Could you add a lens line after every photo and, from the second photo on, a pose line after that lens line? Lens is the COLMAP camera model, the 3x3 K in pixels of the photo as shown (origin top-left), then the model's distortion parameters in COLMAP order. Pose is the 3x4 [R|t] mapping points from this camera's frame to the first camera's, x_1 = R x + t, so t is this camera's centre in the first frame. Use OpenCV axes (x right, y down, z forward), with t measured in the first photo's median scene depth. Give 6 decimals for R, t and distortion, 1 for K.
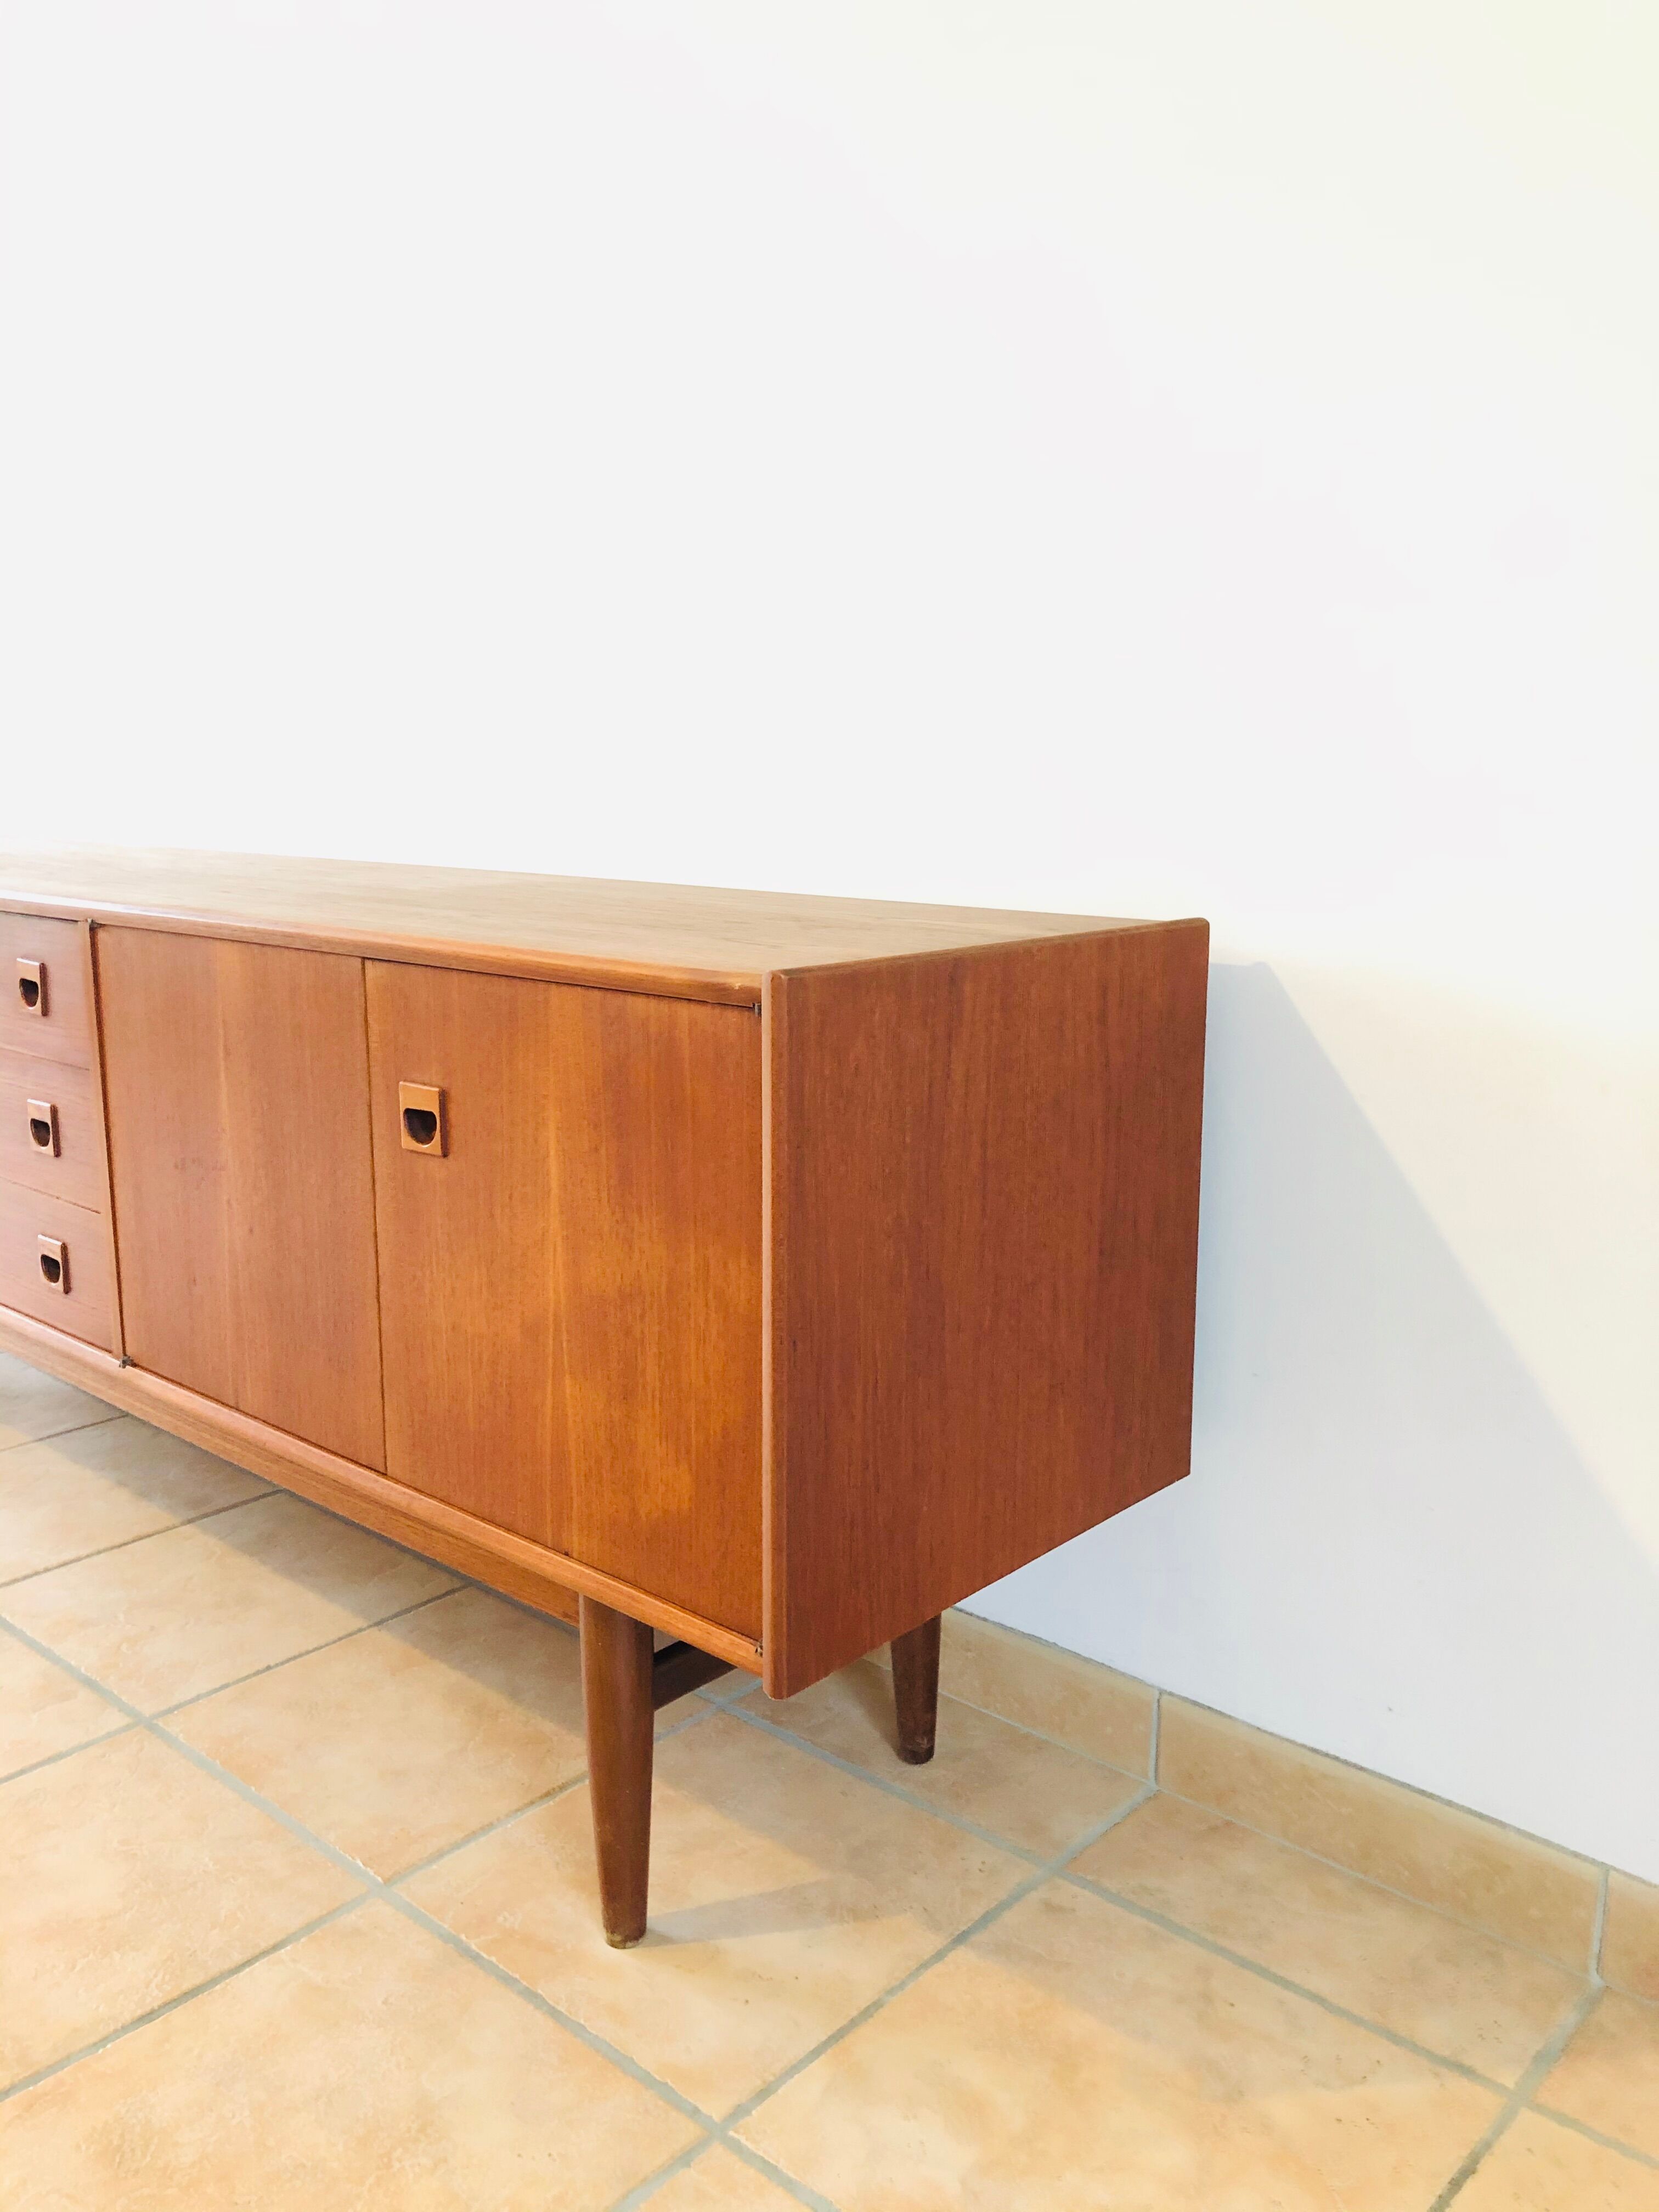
lens RADIAL K [[1827.8, 0, 842.6], [0, 1827.8, 1086.7], [0, 0, 1]] dist [0.009449, 0.009682]
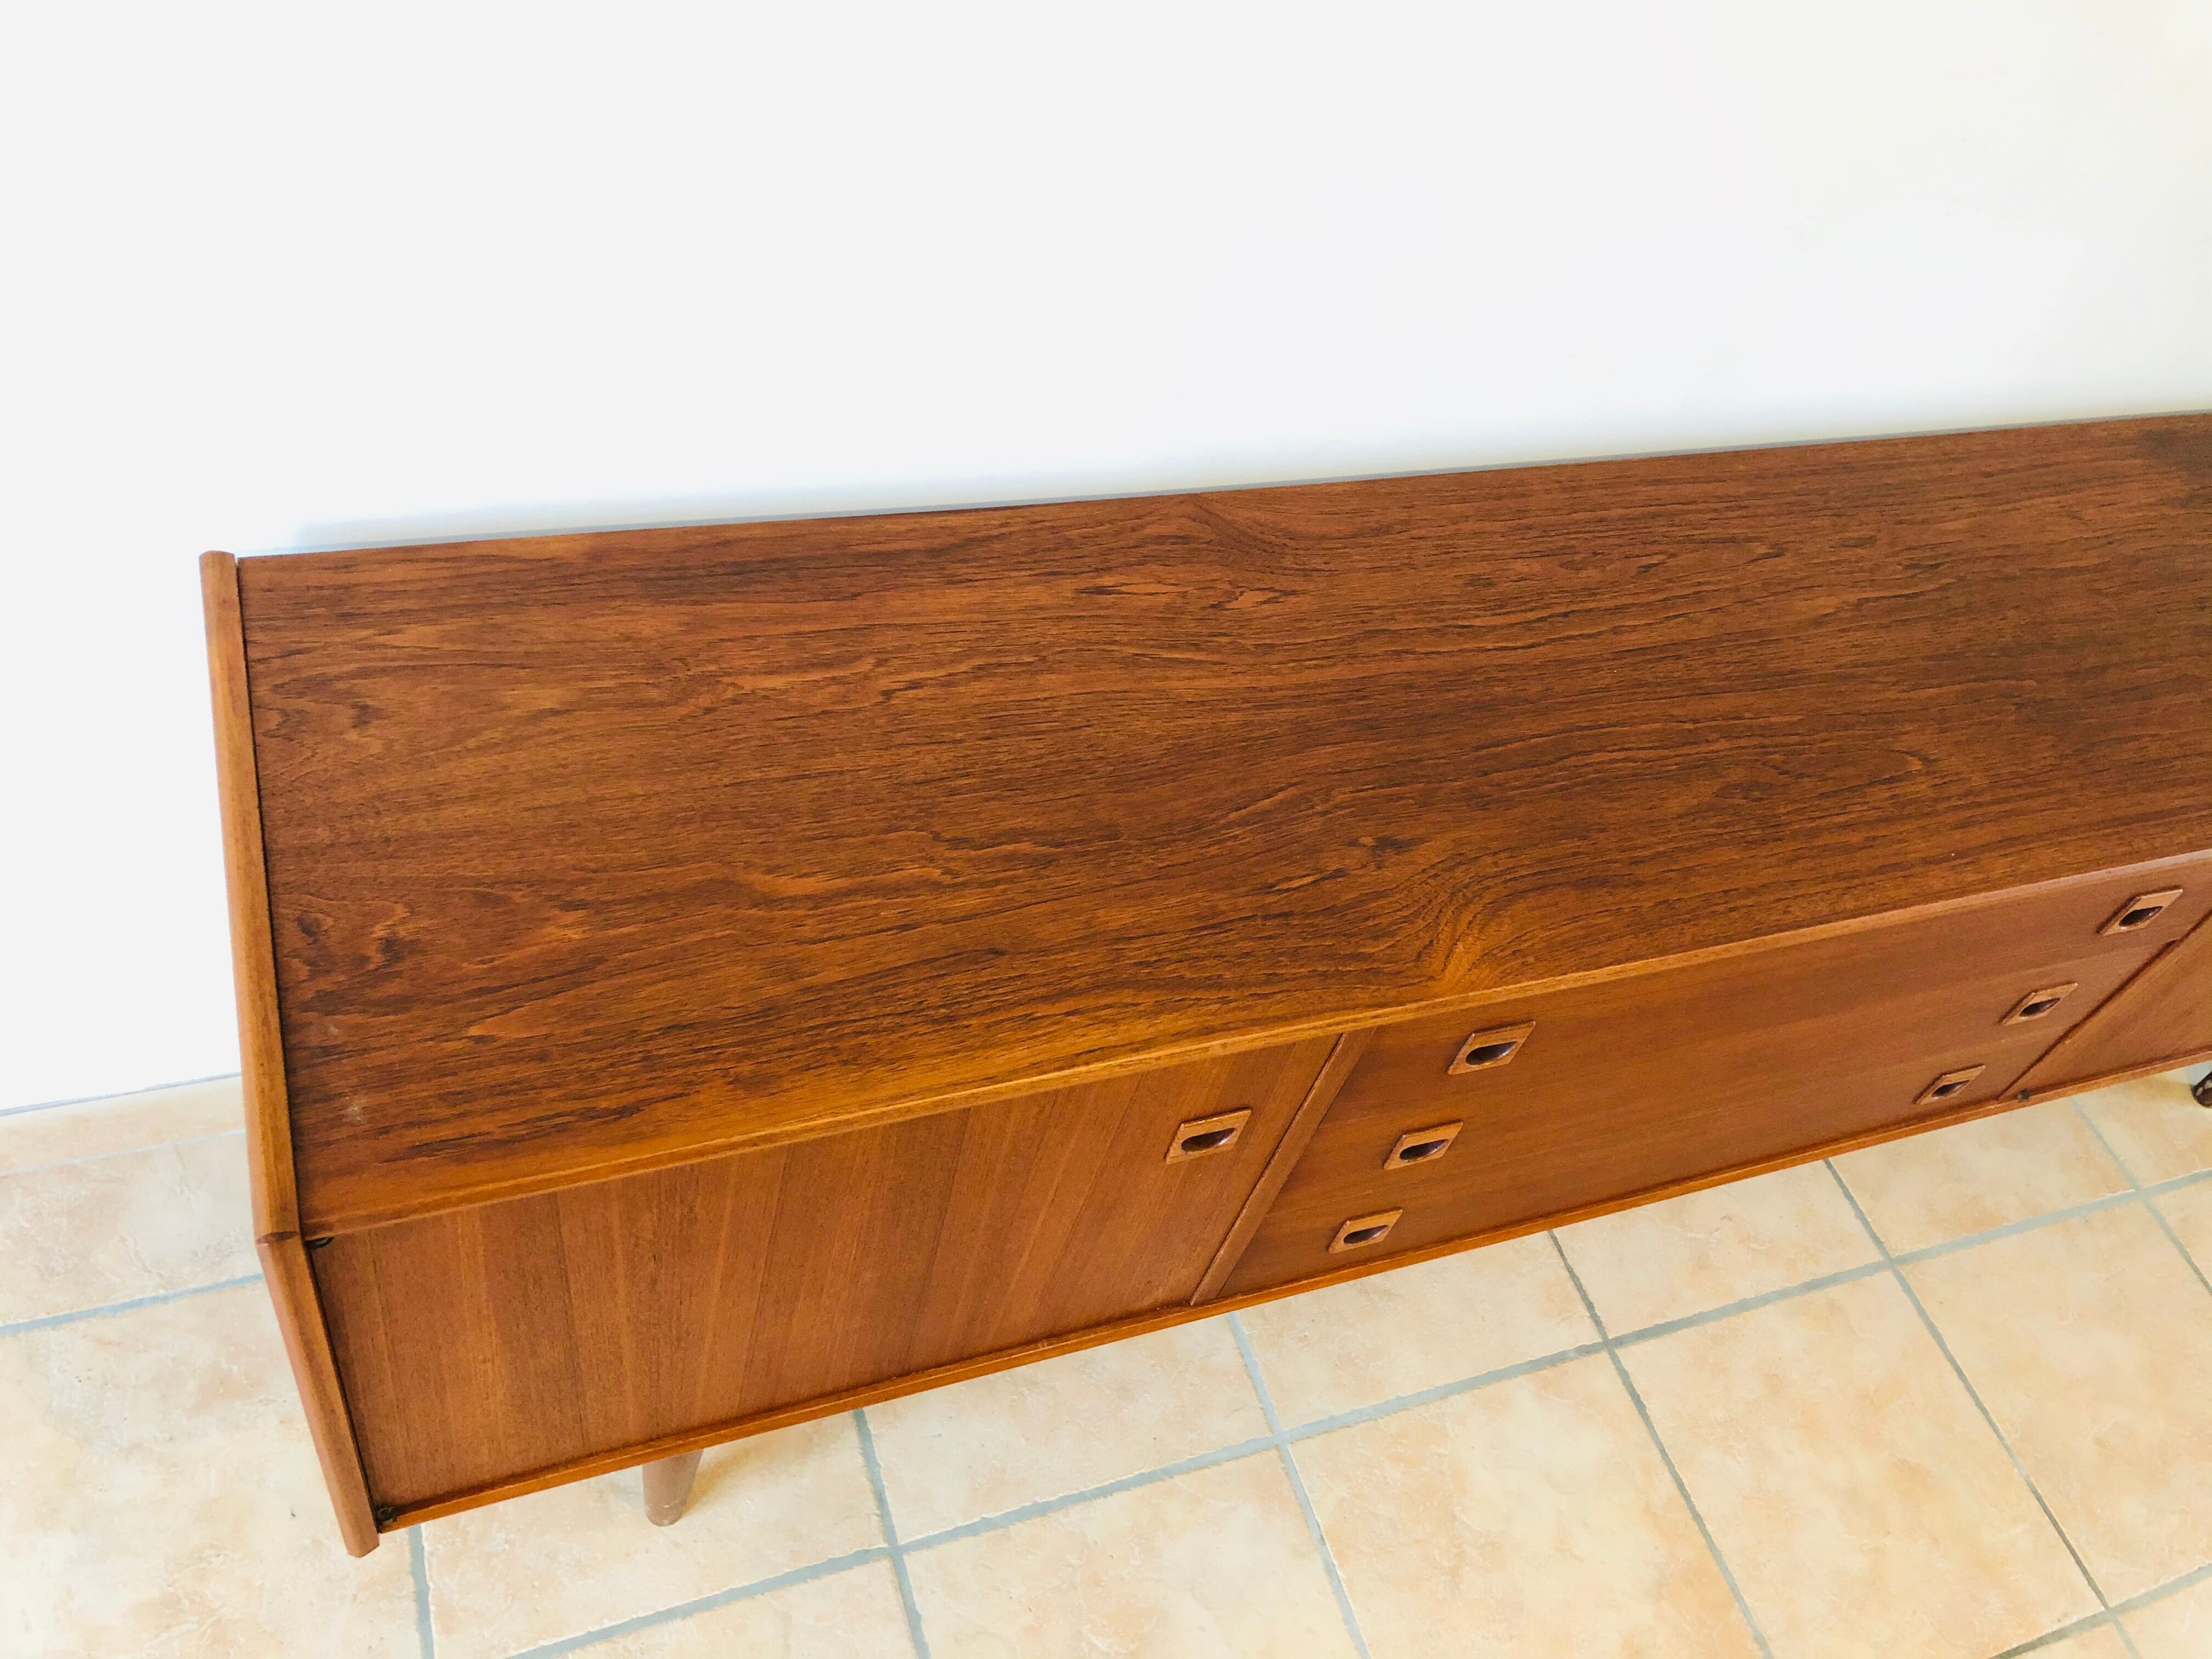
lens RADIAL K [[1827.8, 0, 1113.4], [0, 1827.8, 809.6], [0, 0, 1]] dist [0.009449, 0.009682]
pose [[0.468084, -0.612054, 0.637407, -1.491546], [-0.051106, 0.701350, 0.710983, -0.846553], [-0.882205, -0.365375, 0.297011, 1.499086]]
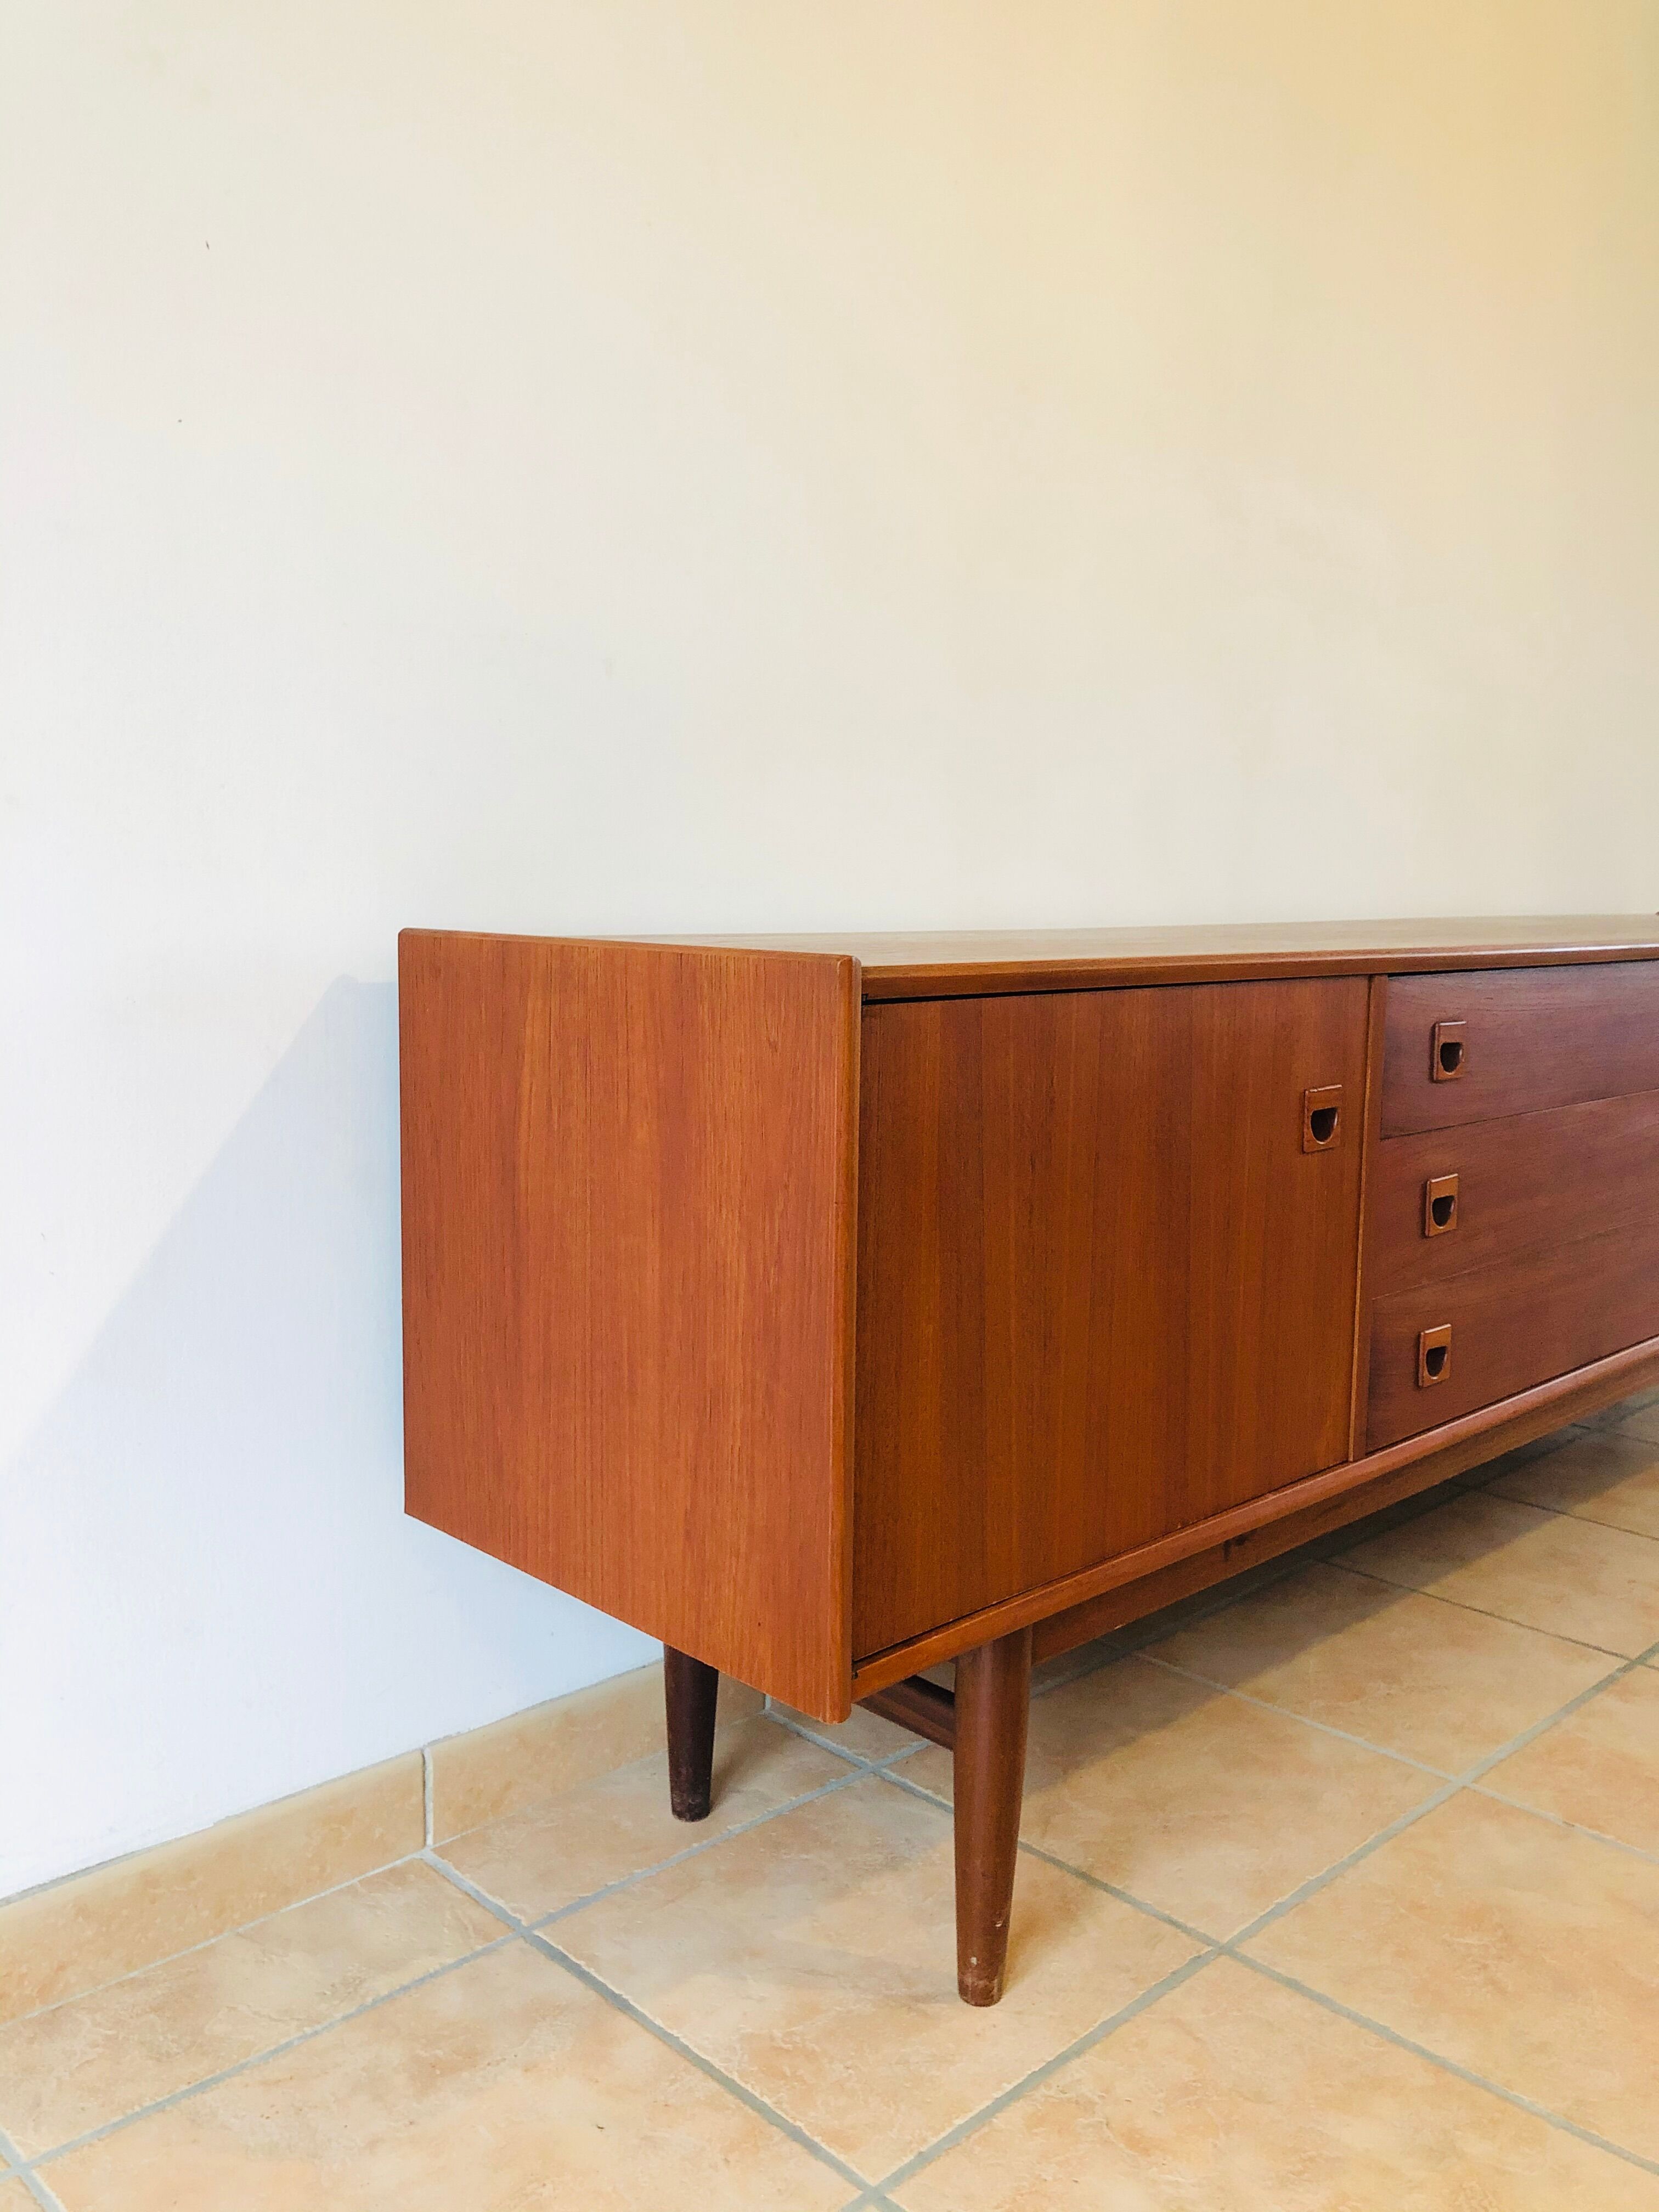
lens RADIAL K [[1827.8, 0, 842.6], [0, 1827.8, 1075.8], [0, 0, 1]] dist [0.009449, 0.009682]
pose [[0.069633, -0.115563, 0.990856, -2.081883], [0.168005, 0.980438, 0.102541, -0.295315], [-0.983324, 0.159329, 0.087687, 1.840432]]
